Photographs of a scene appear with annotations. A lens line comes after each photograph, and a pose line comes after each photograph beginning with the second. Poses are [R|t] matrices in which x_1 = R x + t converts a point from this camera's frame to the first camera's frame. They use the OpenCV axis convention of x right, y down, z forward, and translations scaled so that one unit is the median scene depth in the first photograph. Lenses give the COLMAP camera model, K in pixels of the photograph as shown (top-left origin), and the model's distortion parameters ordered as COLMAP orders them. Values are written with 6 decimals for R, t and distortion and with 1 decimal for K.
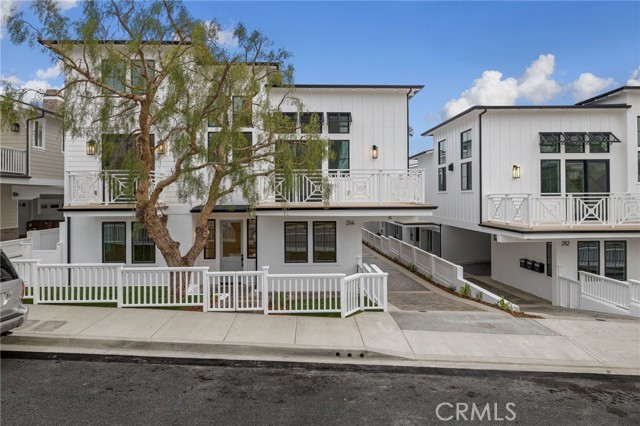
lens RADIAL K [[401.0, 0, 319.3], [0, 401.0, 195.1], [0, 0, 1]] dist [0.001525, -0.002545]
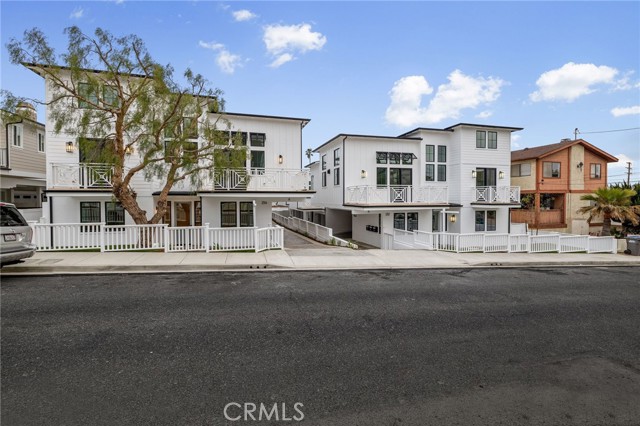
lens RADIAL K [[277.9, 0, 320.7], [0, 277.9, 204.1], [0, 0, 1]] dist [-0.003808, 0.001483]
pose [[0.968616, -0.002606, 0.248547, 0.021652], [-0.004034, 0.999649, 0.026201, 0.049757], [-0.248528, -0.026381, 0.968265, -0.132929]]
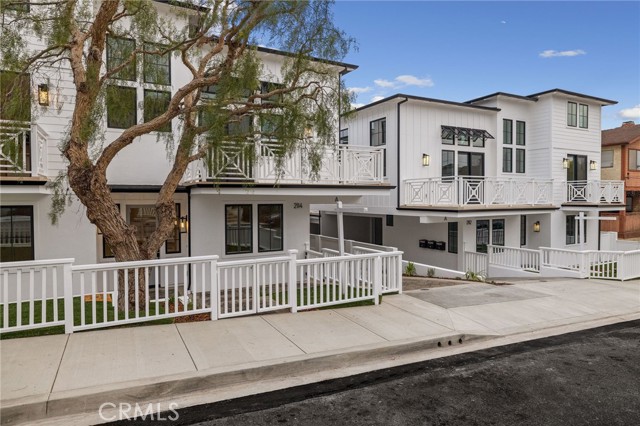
lens RADIAL K [[384.1, 0, 318.3], [0, 384.1, 207.1], [0, 0, 1]] dist [0.000215, 0.003425]
pose [[0.896915, -0.009555, 0.442100, -0.286069], [-0.001725, 0.999683, 0.025105, 0.055187], [-0.442199, -0.023280, 0.896615, 0.230496]]
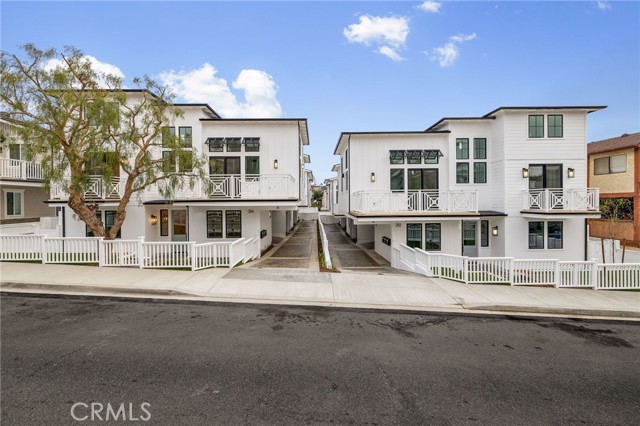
lens RADIAL K [[271.4, 0, 320.6], [0, 271.4, 204.8], [0, 0, 1]] dist [-0.020420, 0.006428]
pose [[0.999836, -0.003871, -0.017682, 0.386998], [0.004179, 0.999839, 0.017445, 0.030772], [0.017612, -0.017516, 0.999691, 0.008510]]
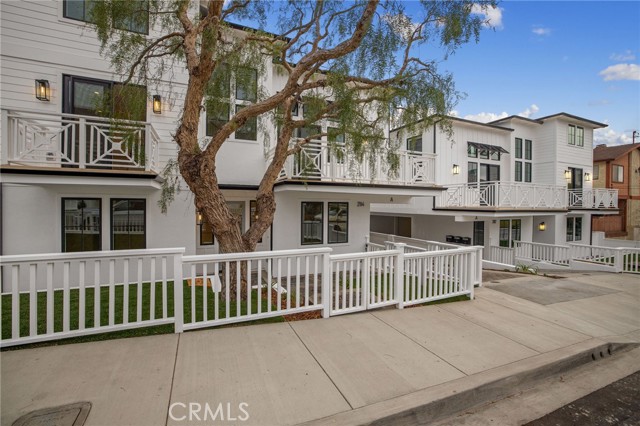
lens RADIAL K [[271.4, 0, 320.8], [0, 271.4, 206.6], [0, 0, 1]] dist [-0.020420, 0.006428]
pose [[0.924382, 0.009089, 0.381361, -0.316832], [-0.013664, 0.999864, 0.009289, 0.076458], [-0.381224, -0.013797, 0.924380, 0.418416]]
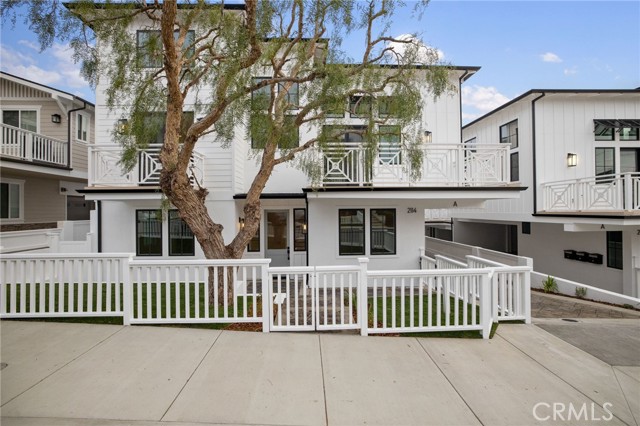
lens RADIAL K [[287.7, 0, 319.9], [0, 287.7, 209.1], [0, 0, 1]] dist [-0.026407, 0.007927]
pose [[0.999991, -0.003690, -0.002112, -0.138299], [0.003690, 0.999993, -0.000182, 0.071857], [0.002113, 0.000174, 0.999998, 0.388556]]
